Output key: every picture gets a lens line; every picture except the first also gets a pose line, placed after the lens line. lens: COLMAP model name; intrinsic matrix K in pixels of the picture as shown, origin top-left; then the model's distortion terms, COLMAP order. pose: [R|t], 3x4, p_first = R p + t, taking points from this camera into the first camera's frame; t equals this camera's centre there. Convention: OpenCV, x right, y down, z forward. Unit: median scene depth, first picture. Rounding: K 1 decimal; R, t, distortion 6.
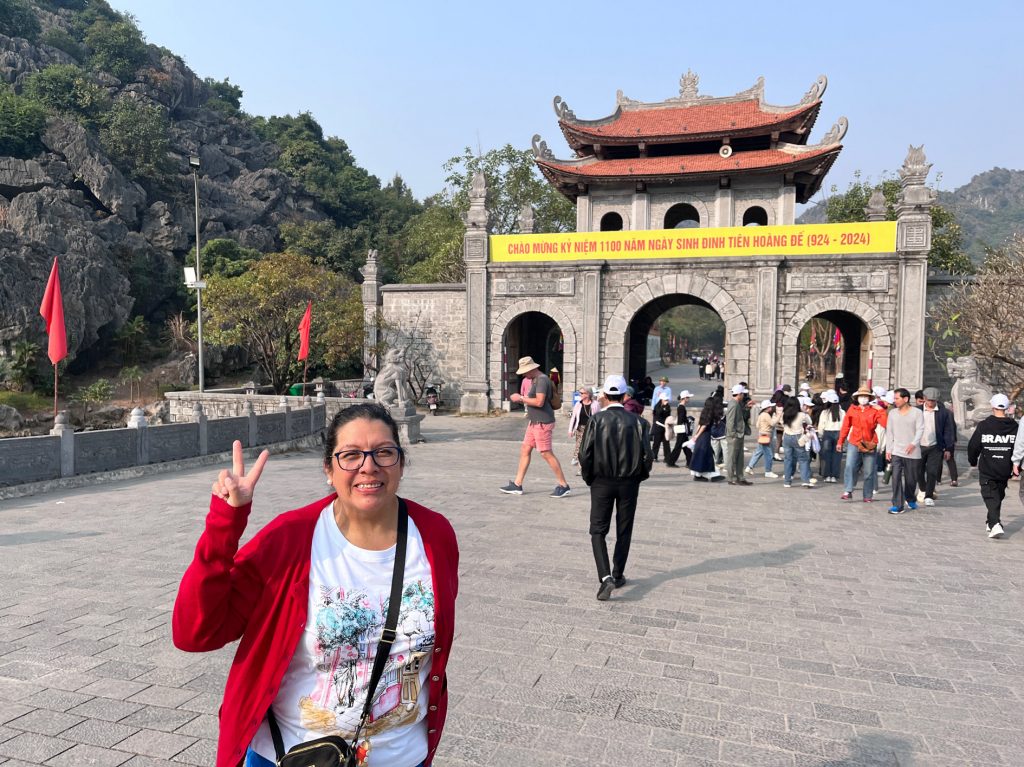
lens RADIAL K [[862.8, 0, 512.0], [0, 862.8, 383.5], [0, 0, 1]] dist [0.042321, -0.006748]
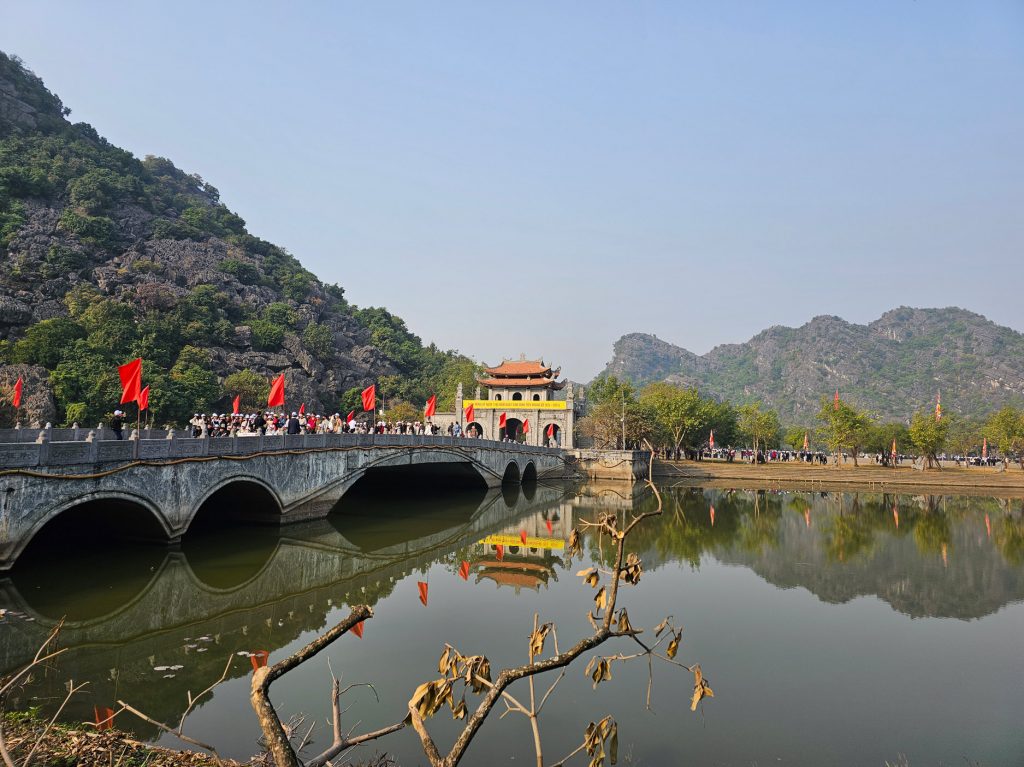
lens RADIAL K [[774.5, 0, 517.7], [0, 774.5, 375.1], [0, 0, 1]] dist [0.068966, -0.083970]
pose [[0.999858, 0.012497, -0.011291, 0.115654], [-0.013865, 0.991333, -0.130641, 0.066519], [0.009560, 0.130779, 0.991365, -1.057772]]
